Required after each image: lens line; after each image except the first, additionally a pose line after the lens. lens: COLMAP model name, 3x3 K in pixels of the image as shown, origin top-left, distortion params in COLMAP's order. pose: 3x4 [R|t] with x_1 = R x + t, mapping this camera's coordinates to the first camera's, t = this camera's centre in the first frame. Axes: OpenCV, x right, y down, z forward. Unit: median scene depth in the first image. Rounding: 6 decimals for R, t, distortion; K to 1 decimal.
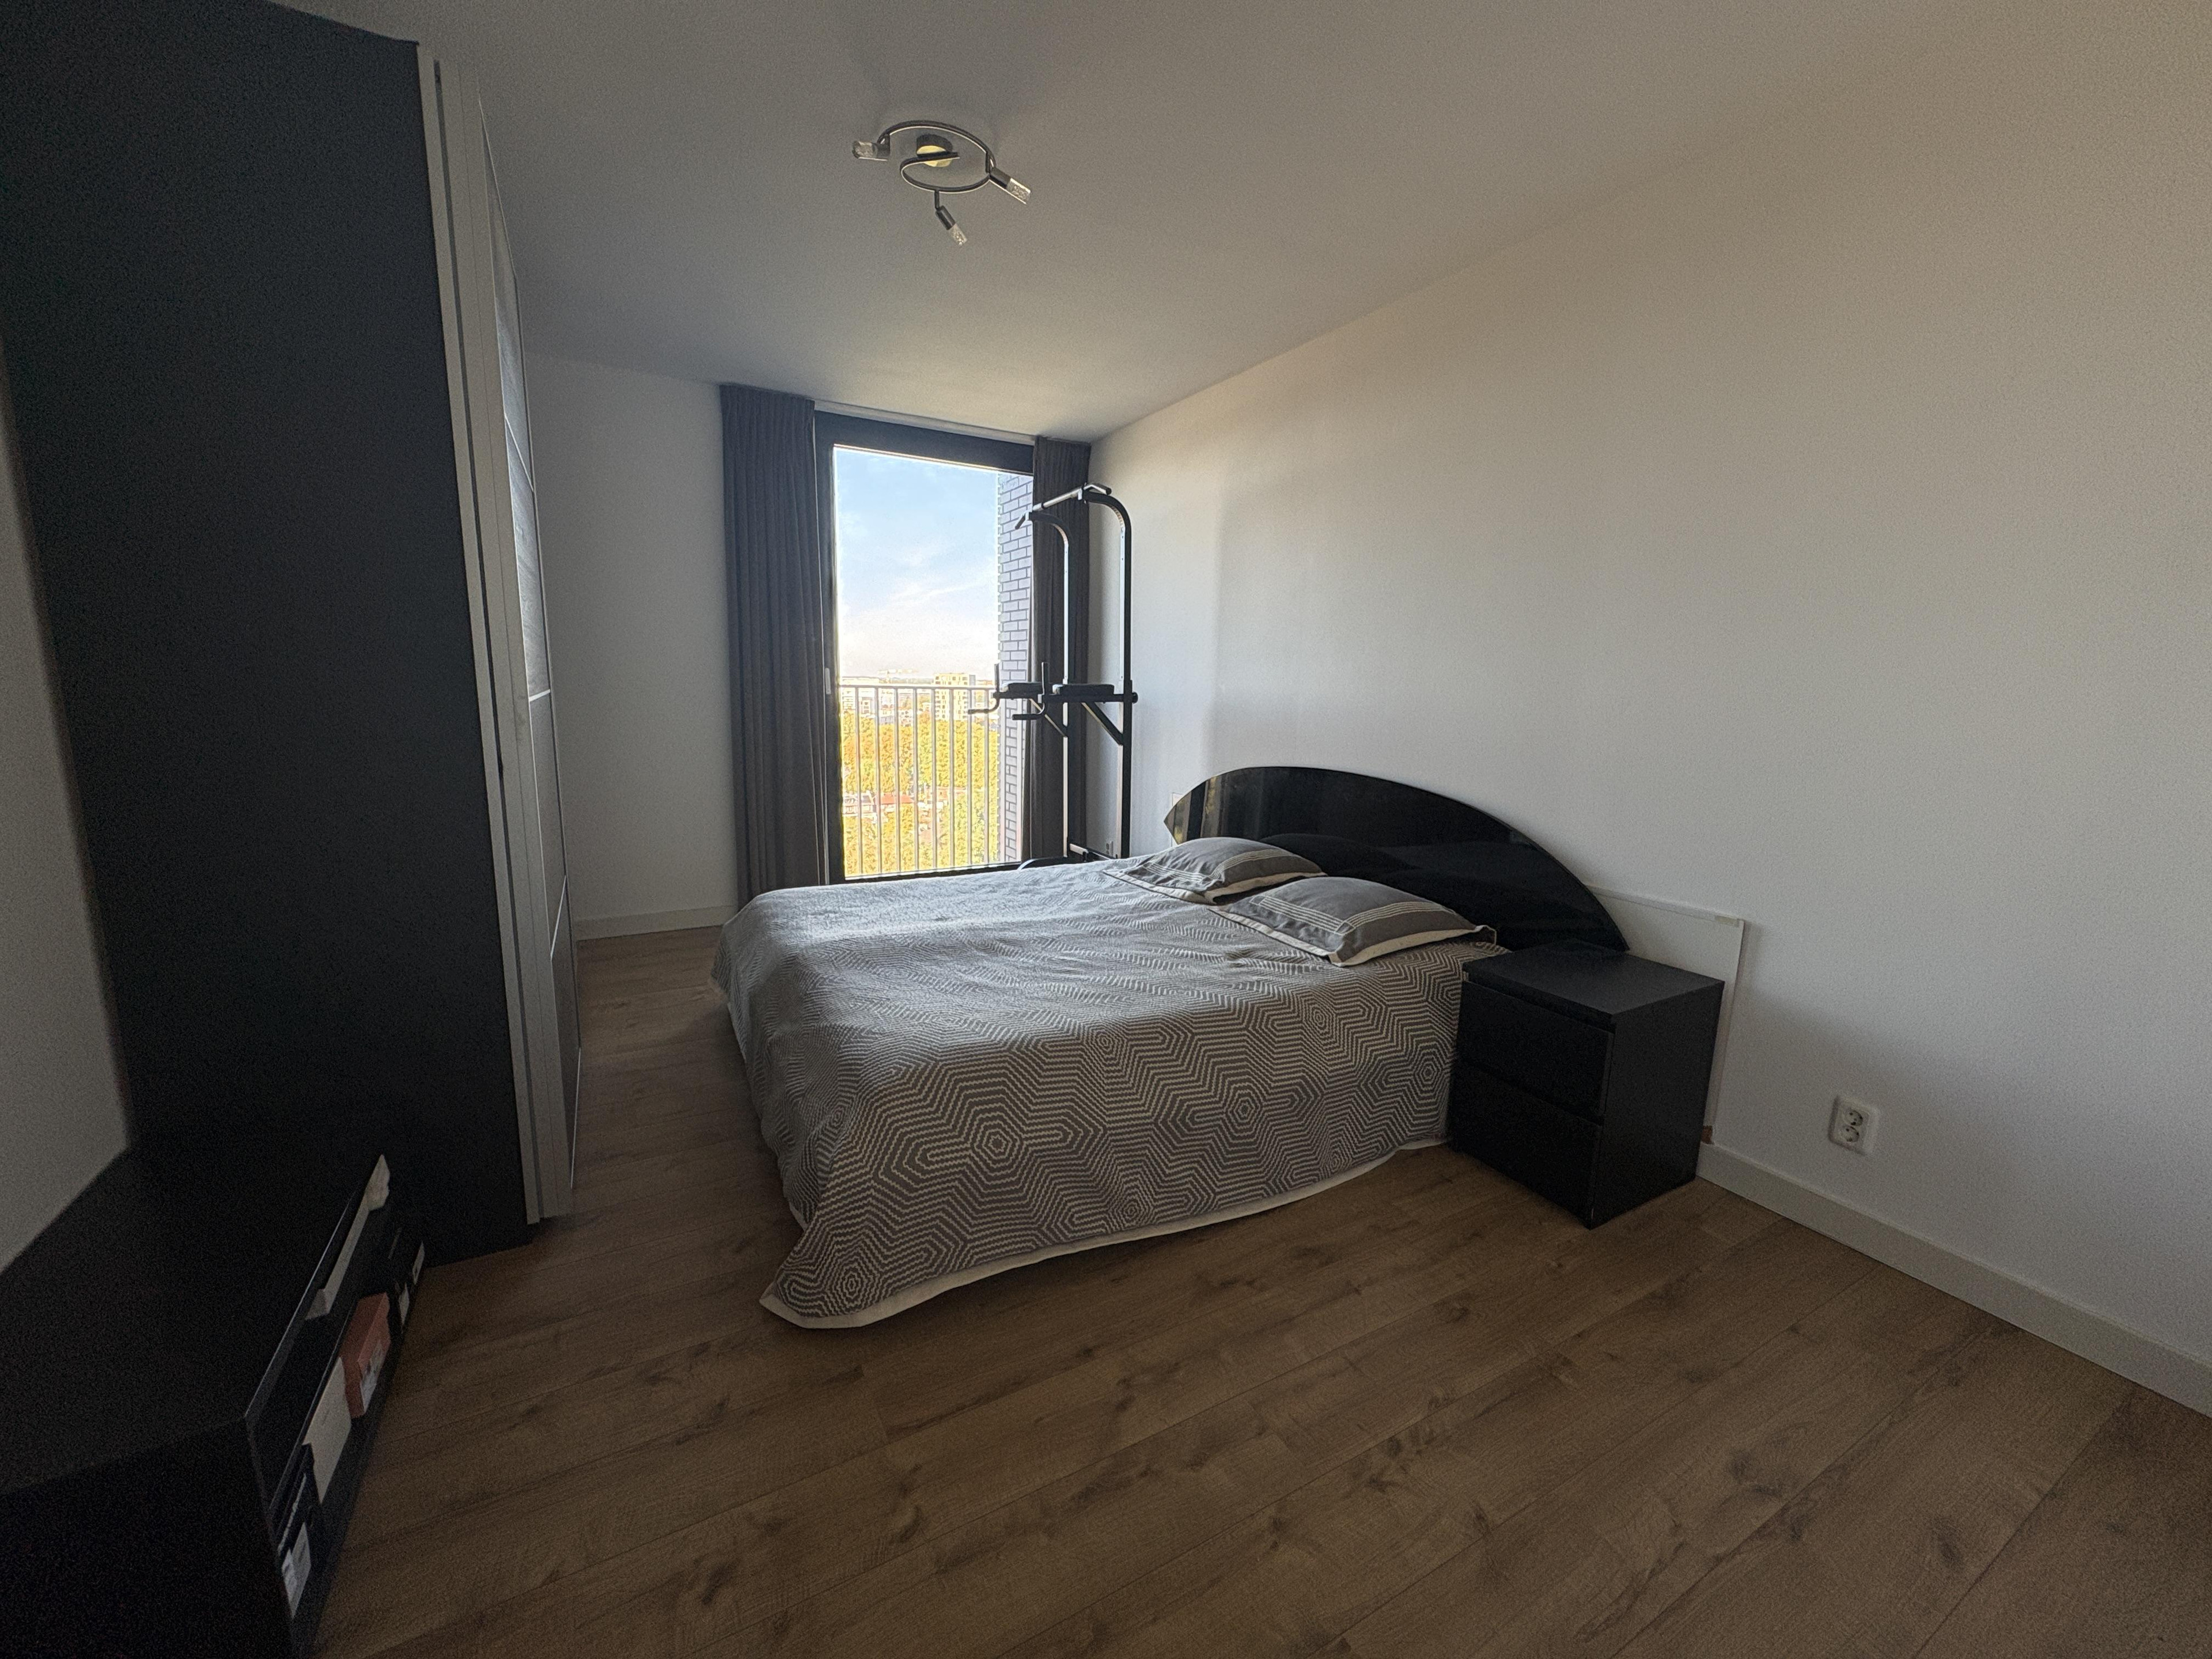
lens RADIAL K [[880.8, 0, 1113.0], [0, 880.8, 822.5], [0, 0, 1]] dist [0.001276, -0.000219]
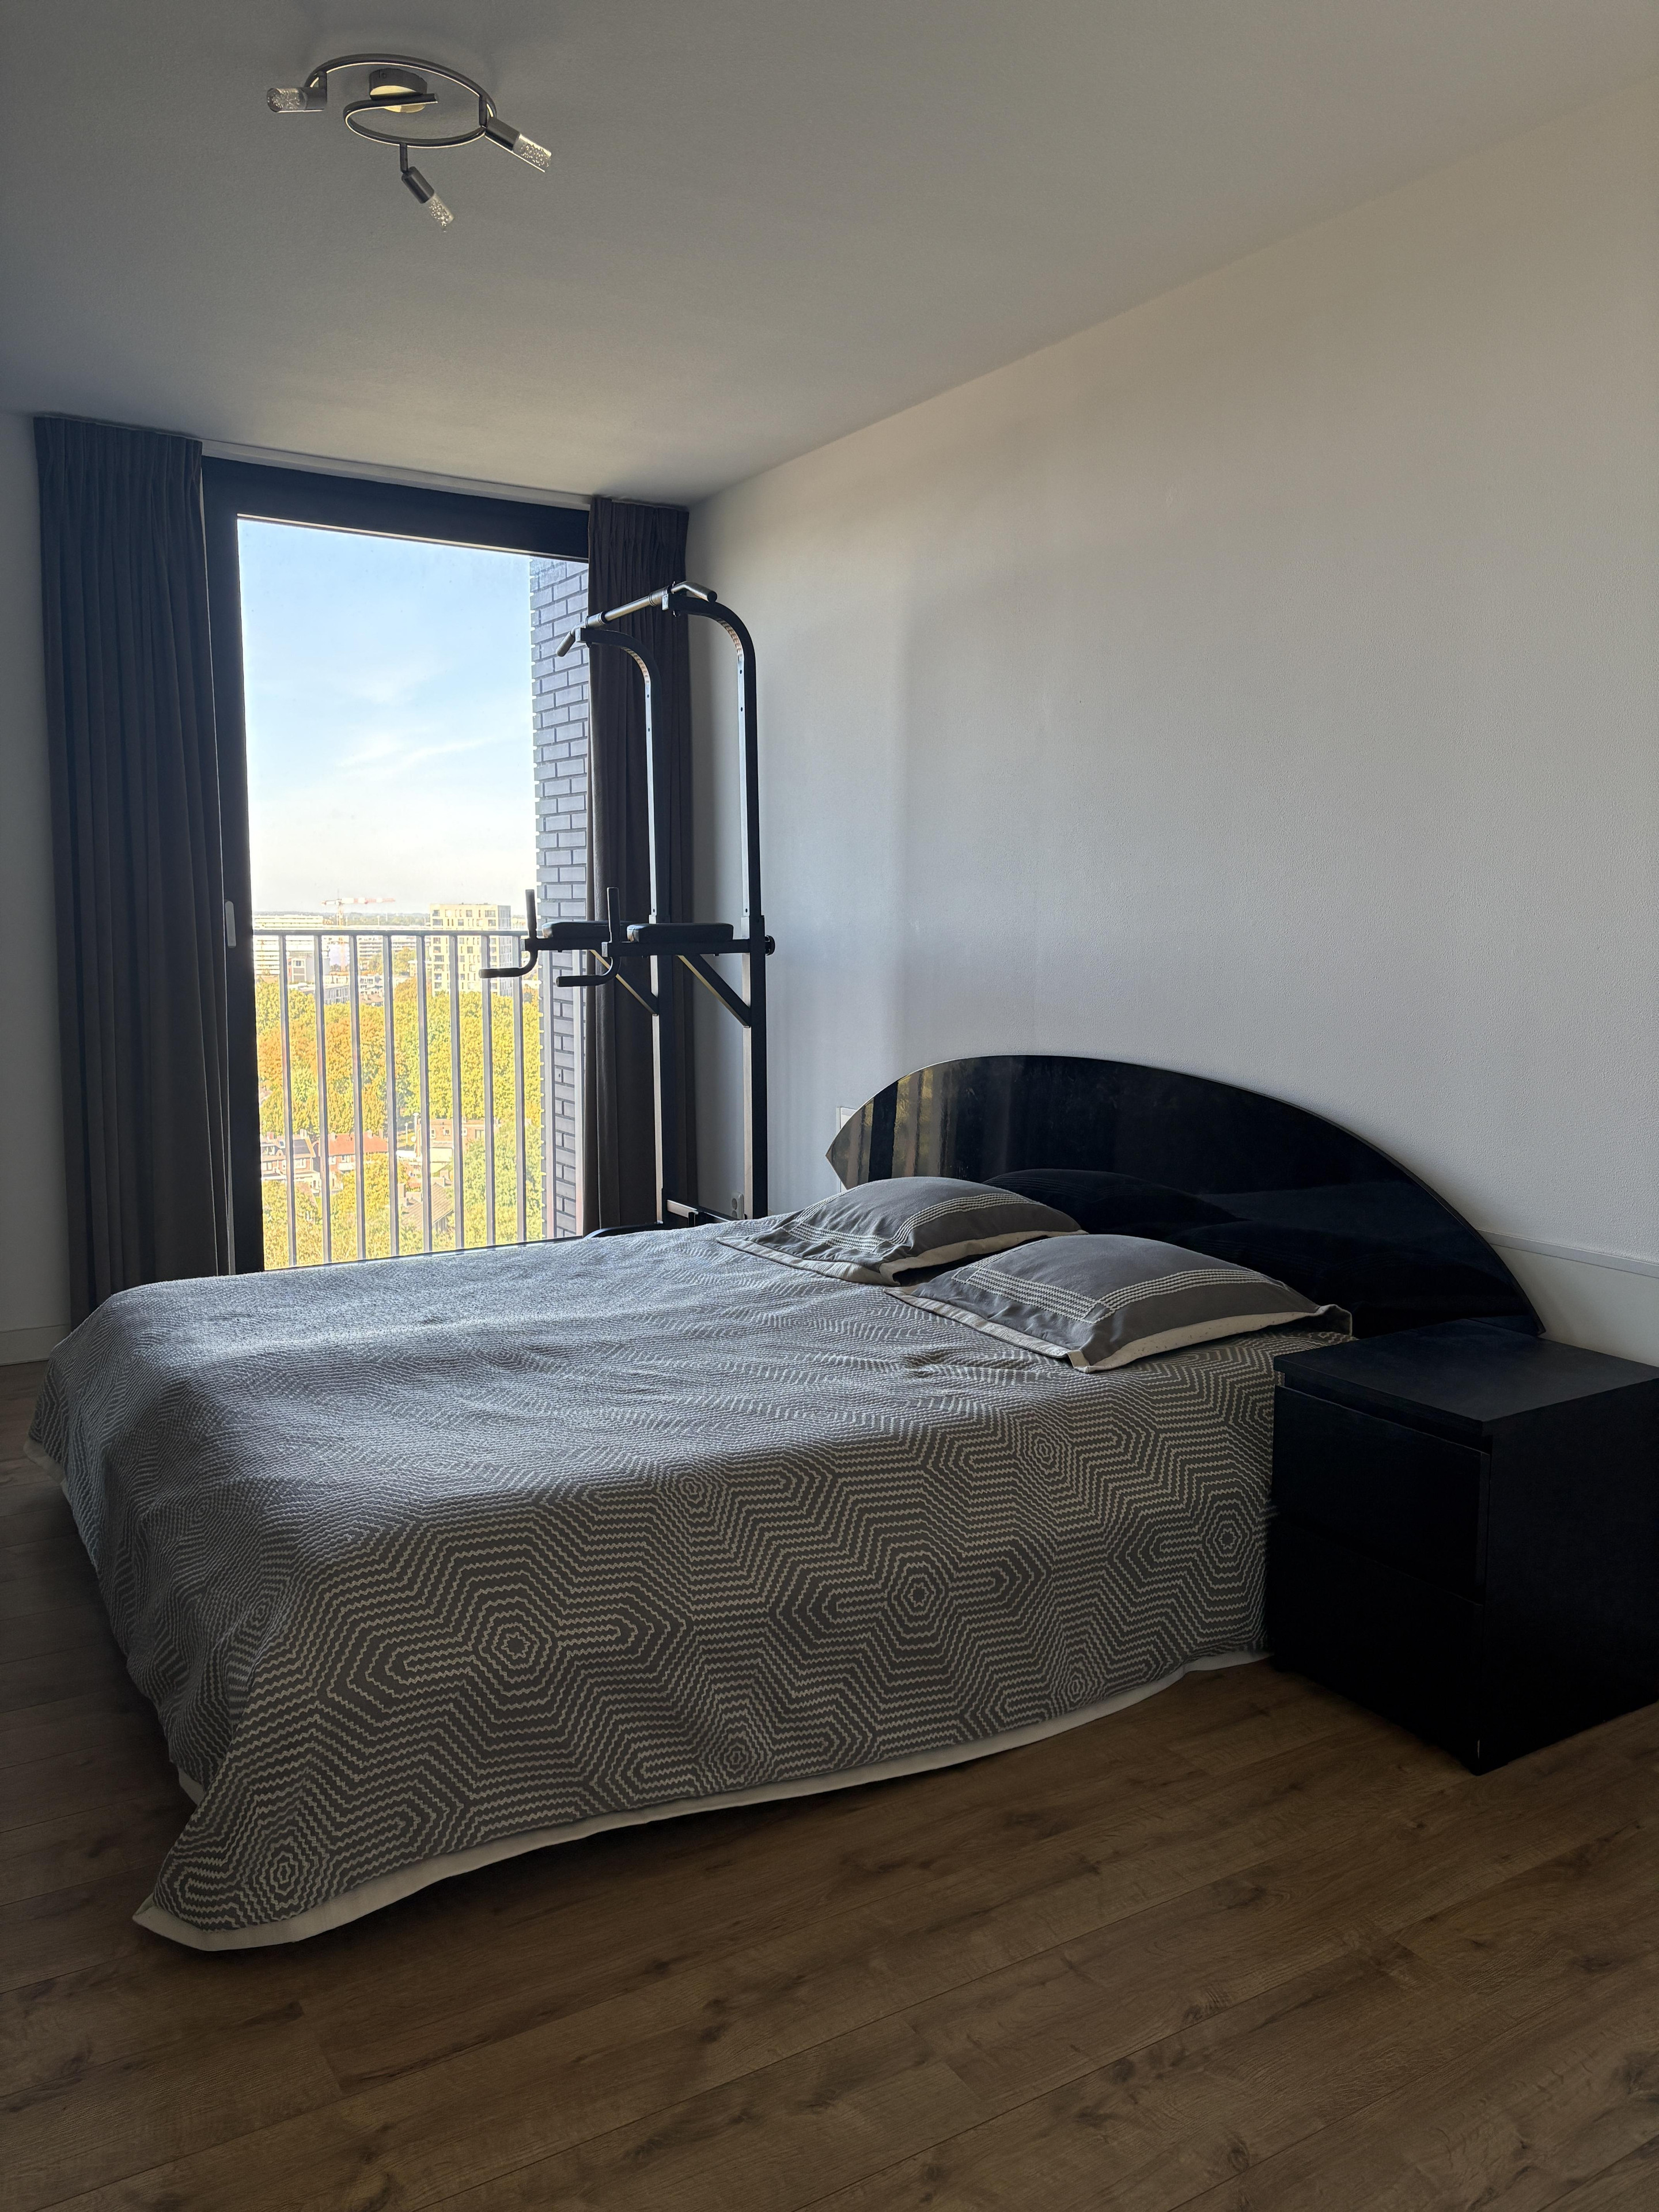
lens RADIAL K [[1677.3, 0, 842.6], [0, 1677.3, 1100.8], [0, 0, 1]] dist [0.062386, -0.065484]
pose [[0.999006, -0.022520, 0.038478, 0.052509], [0.024323, 0.998596, -0.047053, 0.028248], [-0.037364, 0.047942, 0.998151, -0.194546]]
